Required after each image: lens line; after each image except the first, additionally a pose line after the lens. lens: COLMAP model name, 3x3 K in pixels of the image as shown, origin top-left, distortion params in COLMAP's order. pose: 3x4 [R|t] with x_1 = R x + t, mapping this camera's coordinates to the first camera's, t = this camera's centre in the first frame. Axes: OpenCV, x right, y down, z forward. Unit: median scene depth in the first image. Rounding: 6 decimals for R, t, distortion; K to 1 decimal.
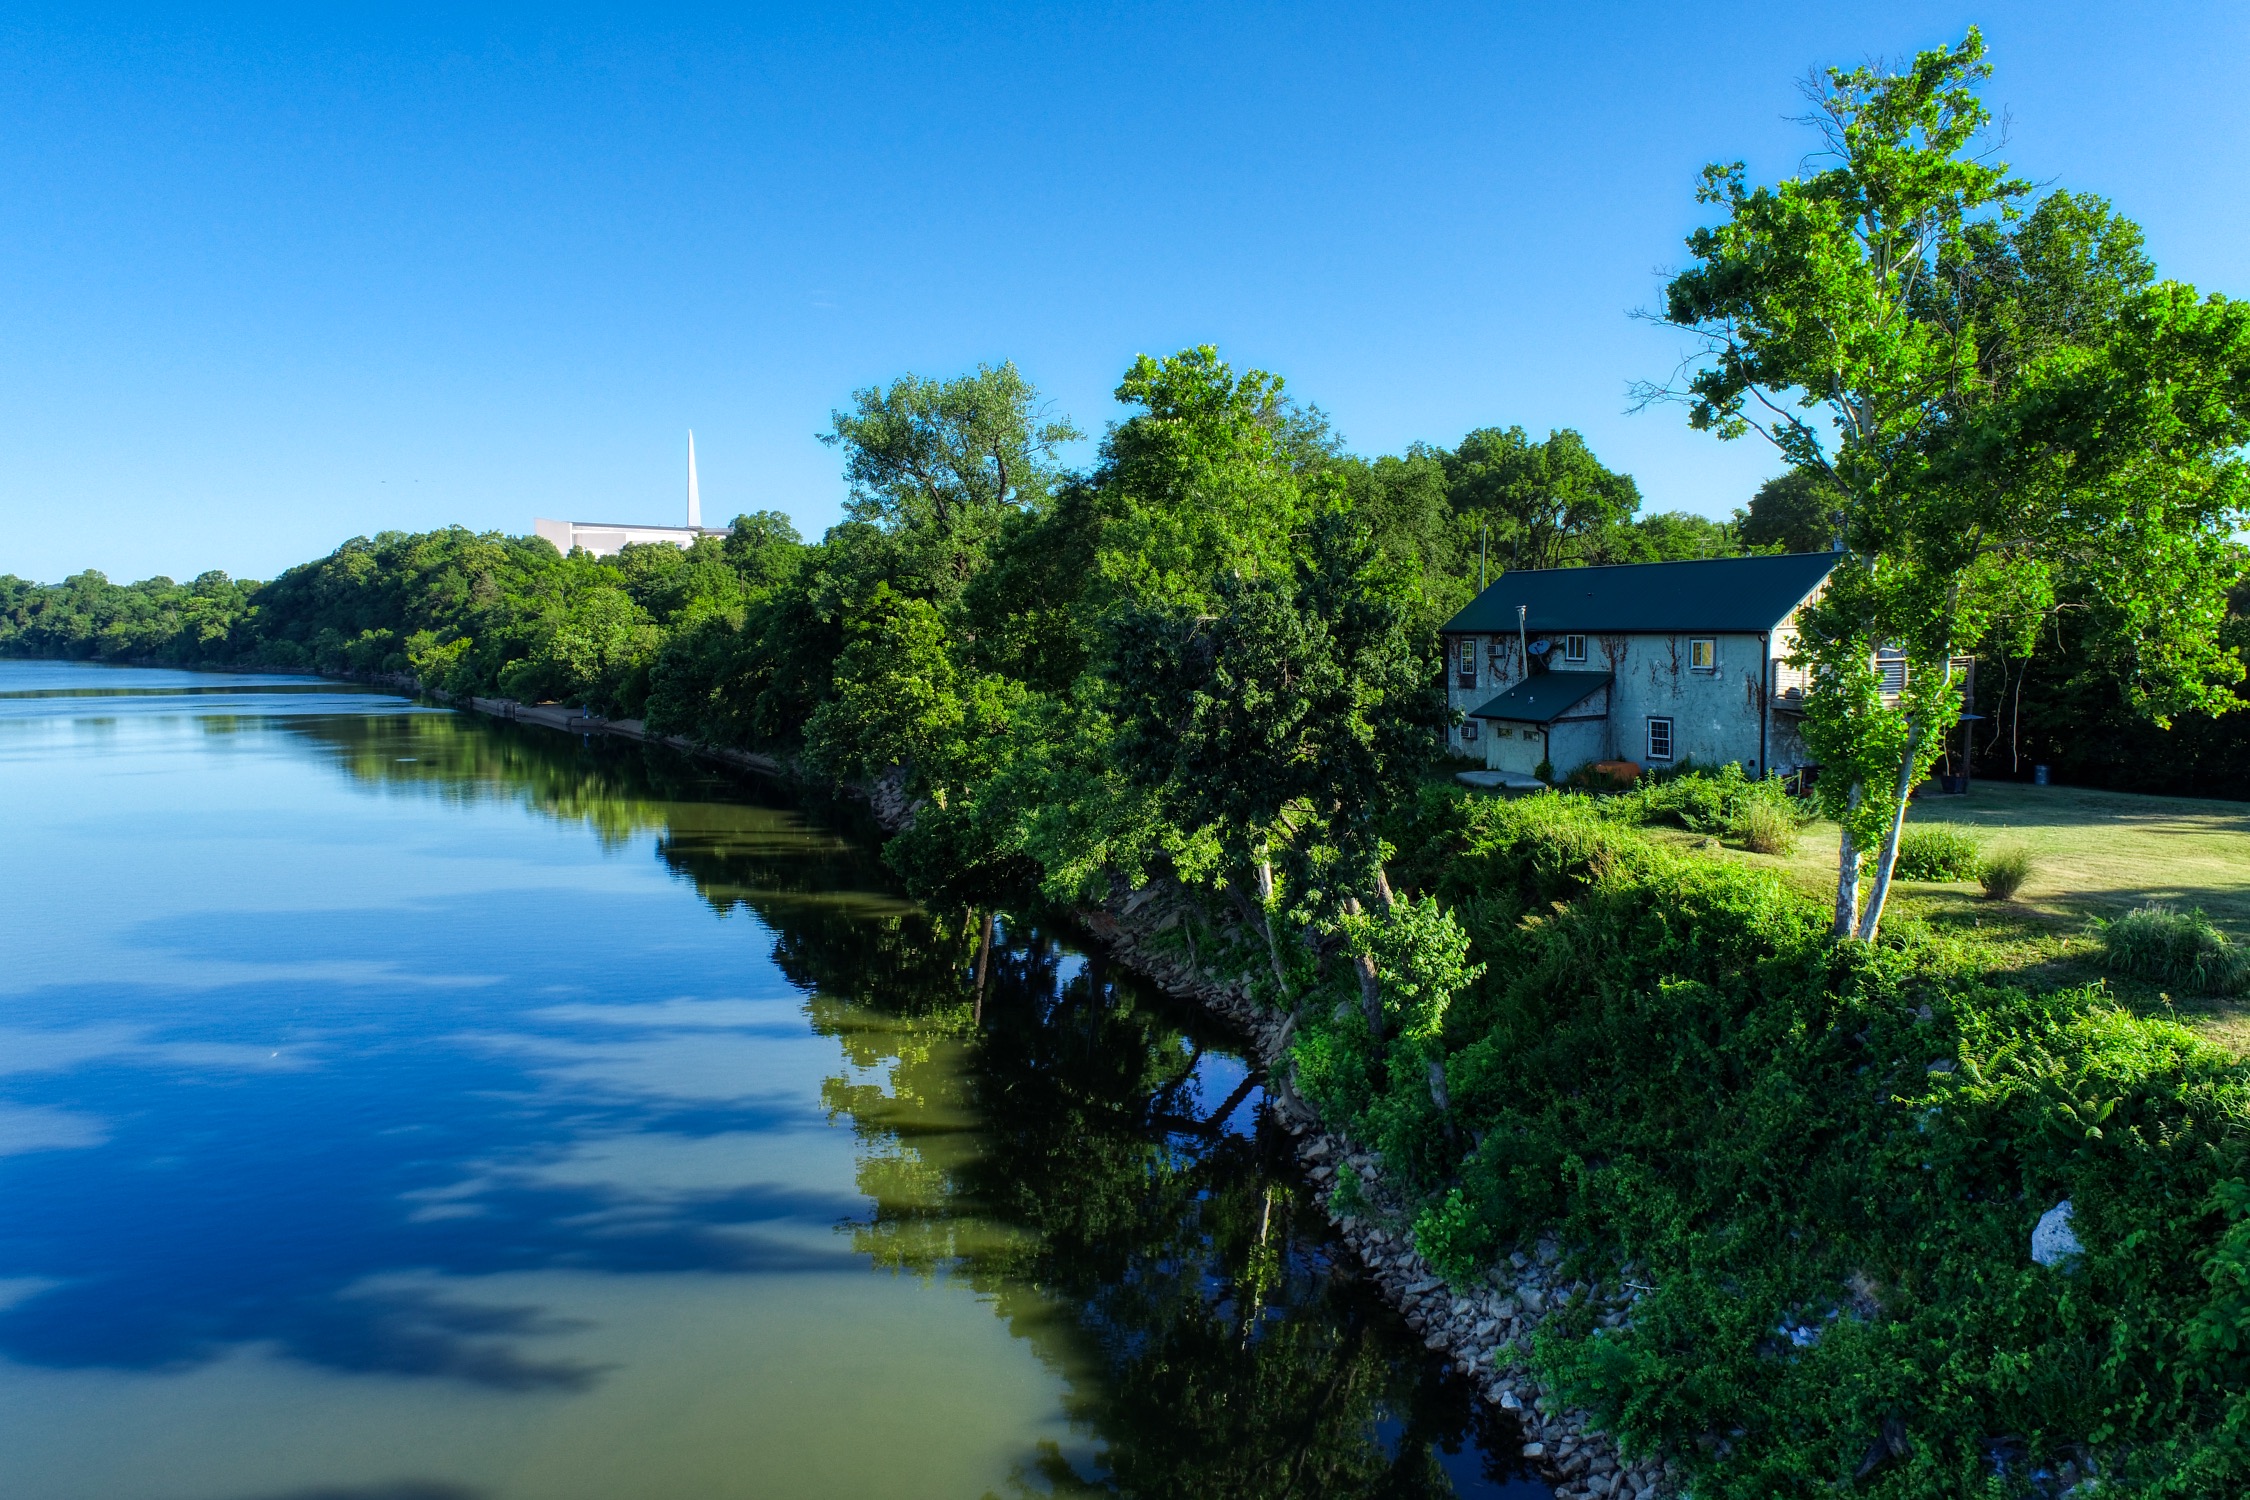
lens RADIAL K [[1508.8, 0, 1130.7], [0, 1508.8, 757.6], [0, 0, 1]] dist [-0.017402, 0.009028]
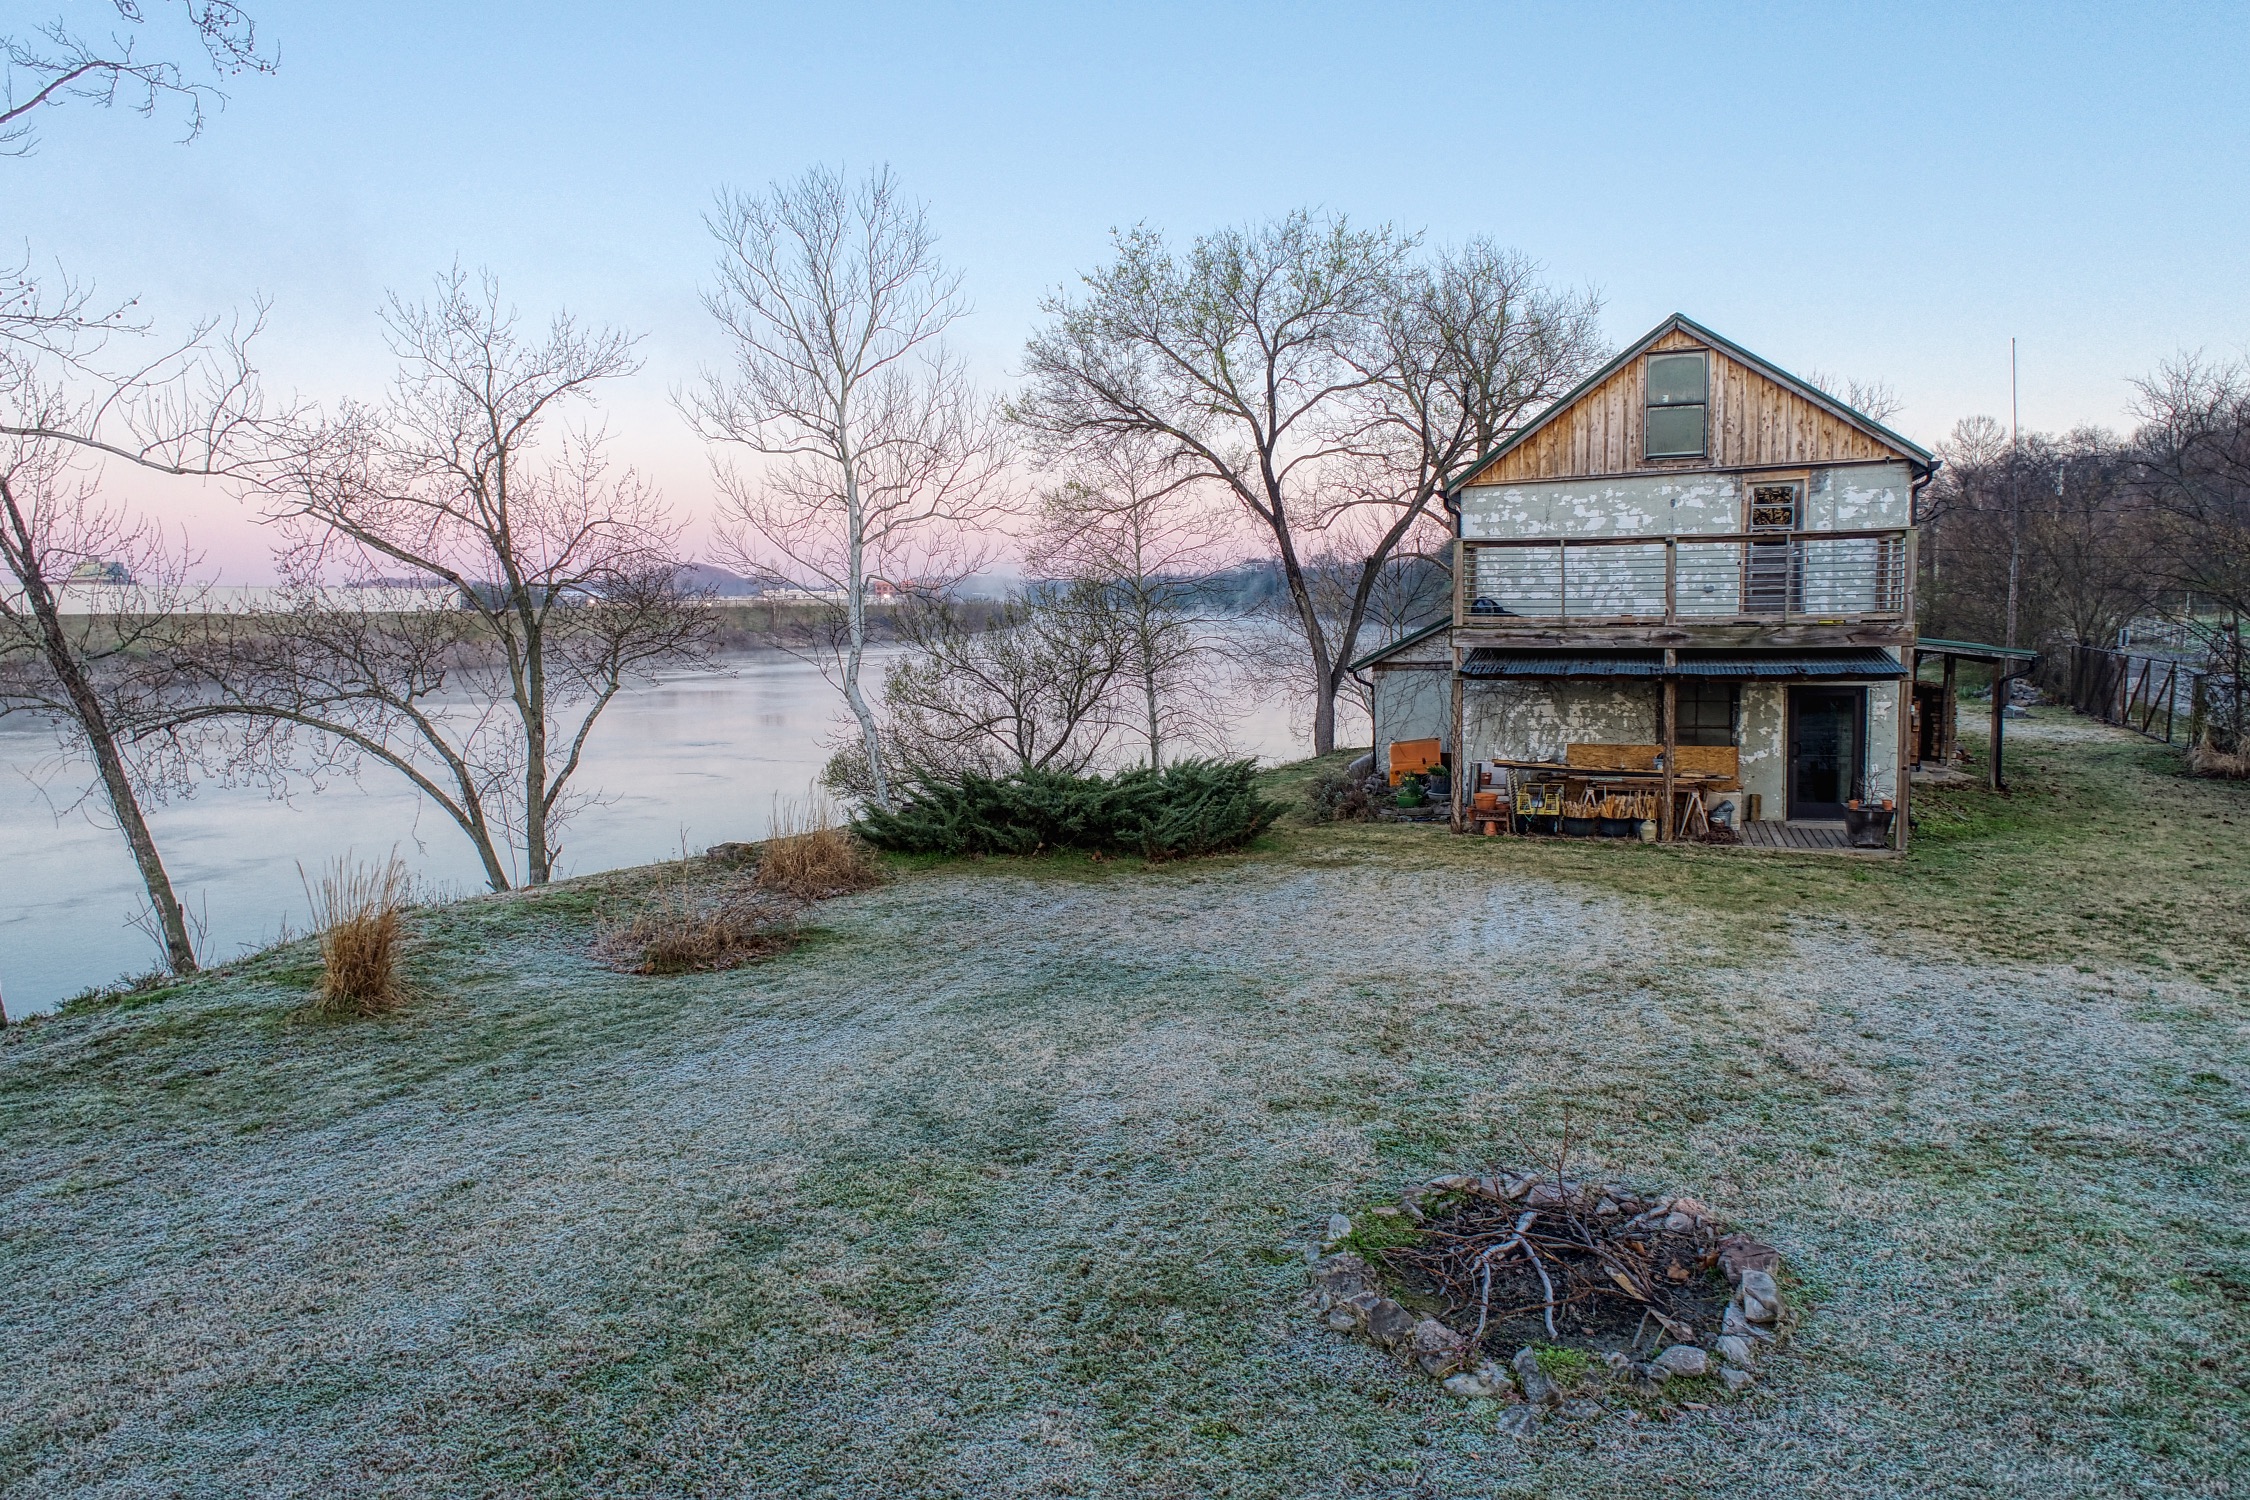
lens RADIAL K [[1508.8, 0, 1128.0], [0, 1508.8, 756.1], [0, 0, 1]] dist [-0.017402, 0.009028]
pose [[0.714997, 0.065479, -0.696054, 0.593709], [-0.052113, 0.997826, 0.040337, -0.007158], [0.697182, 0.007433, 0.716855, 0.462468]]
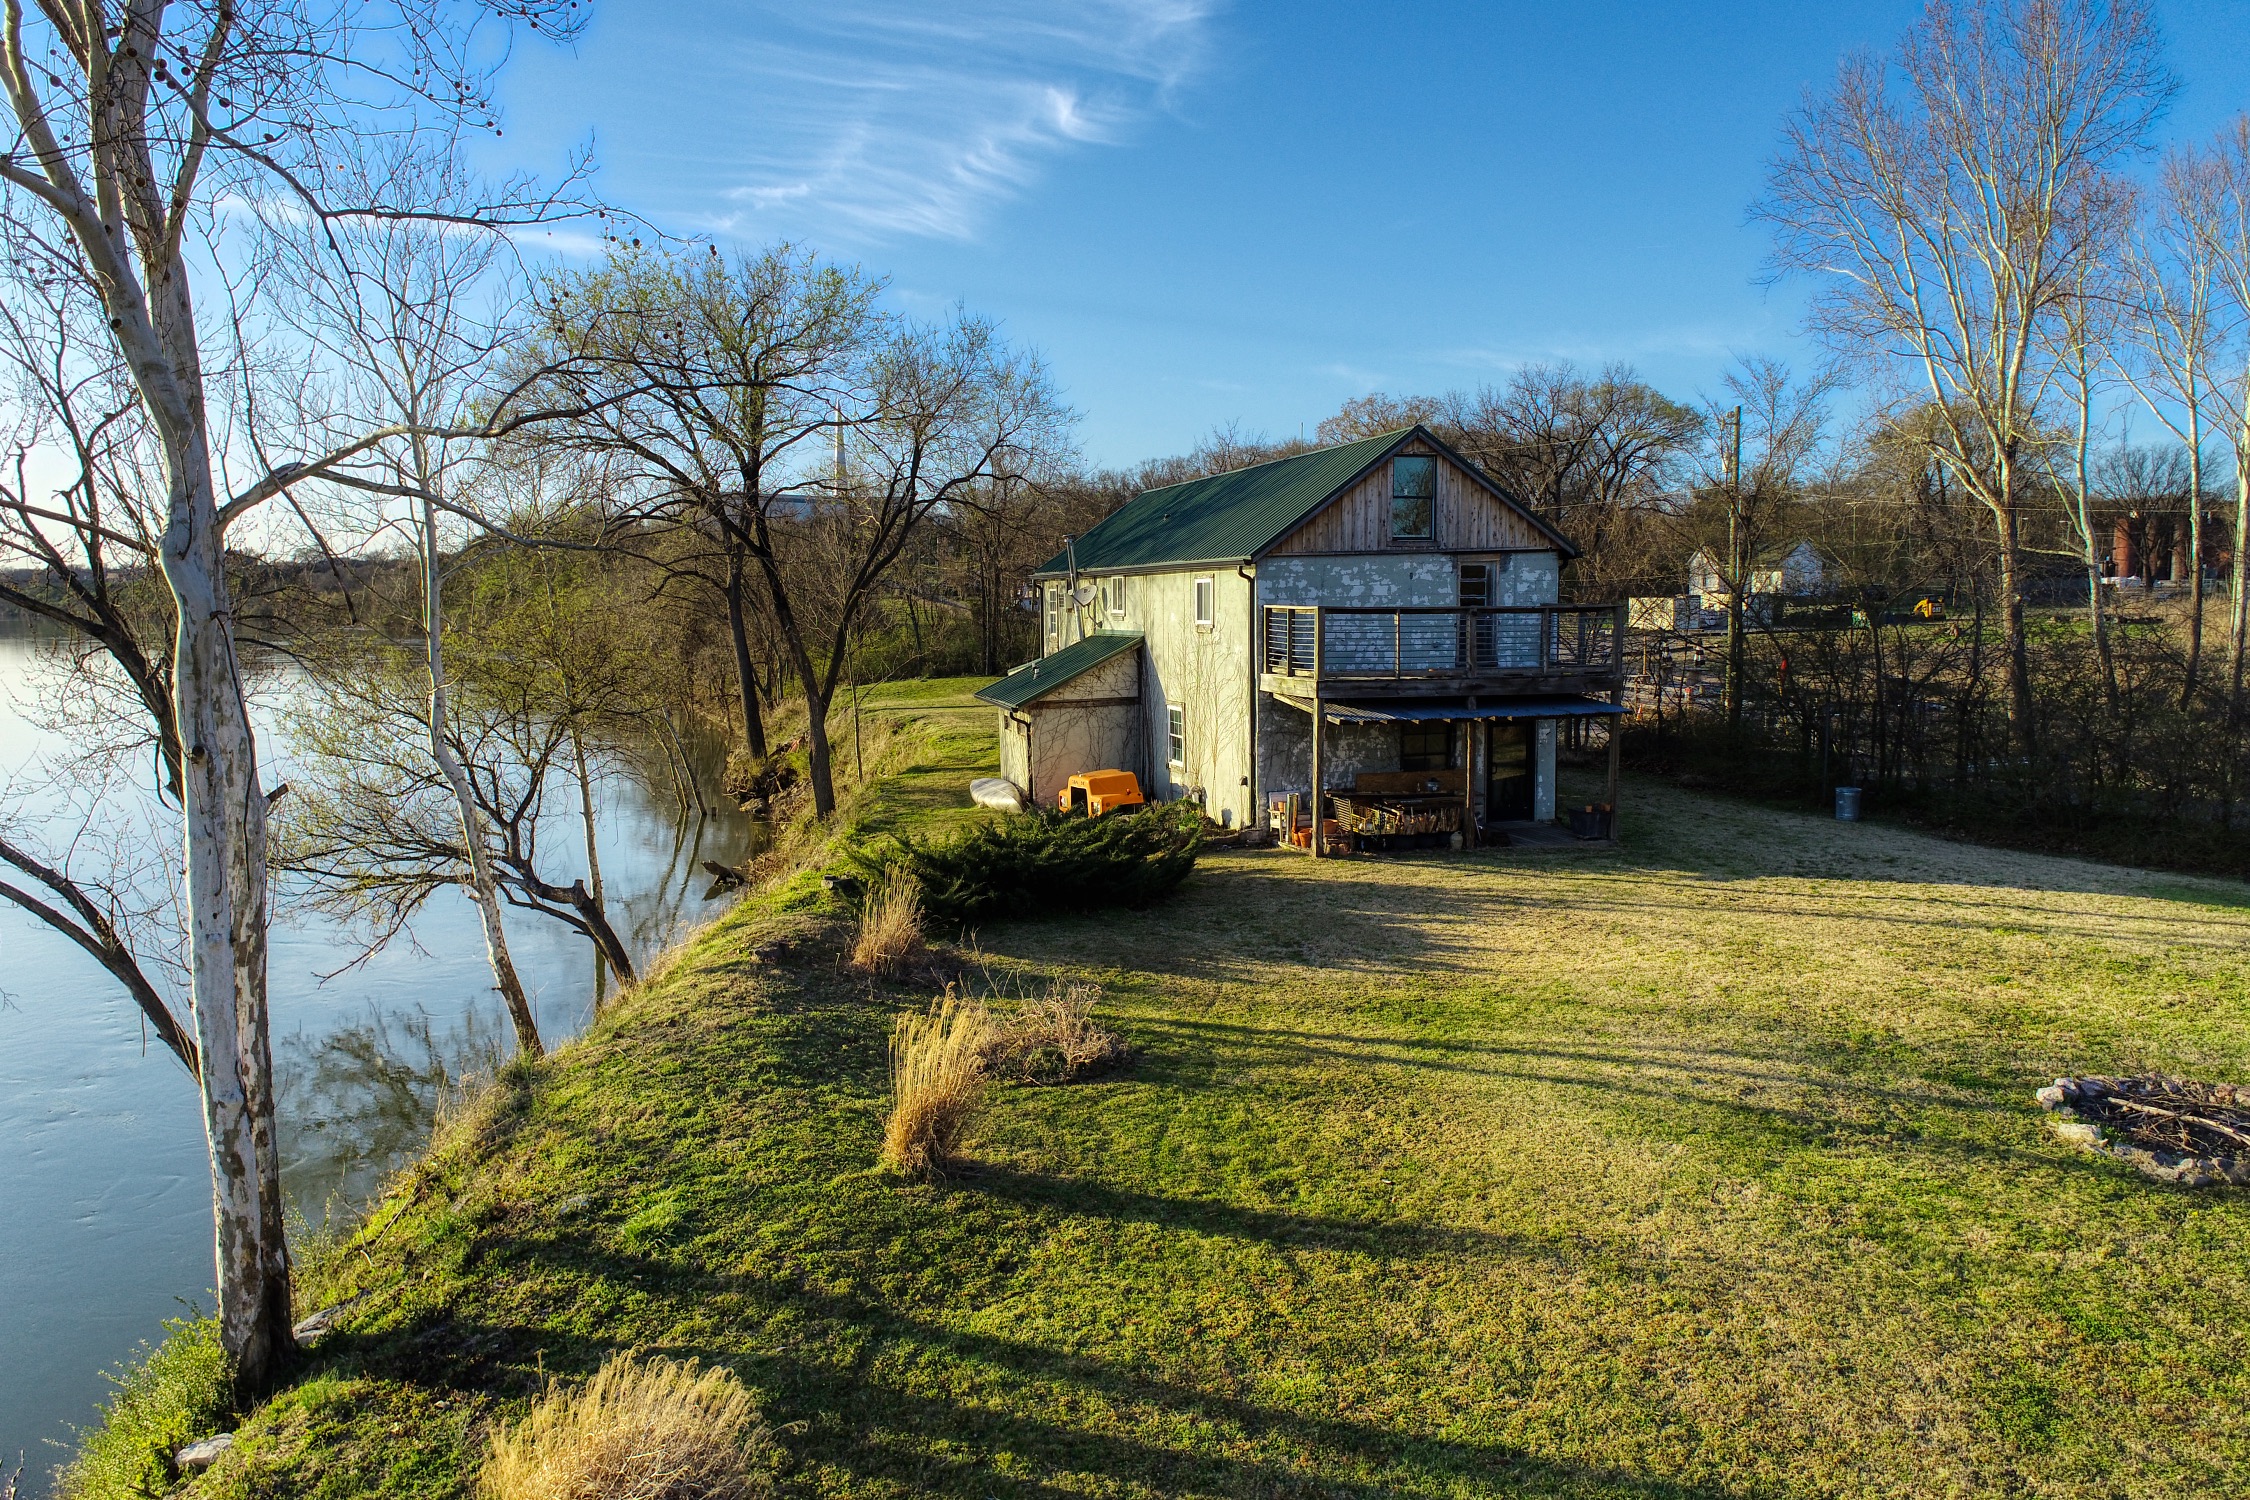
lens RADIAL K [[1508.8, 0, 1123.1], [0, 1508.8, 747.1], [0, 0, 1]] dist [-0.017402, 0.009028]
pose [[0.989965, 0.015249, -0.140485, 0.384192], [-0.013632, 0.999829, 0.012471, -0.014100], [0.140651, -0.010430, 0.990004, 0.336663]]
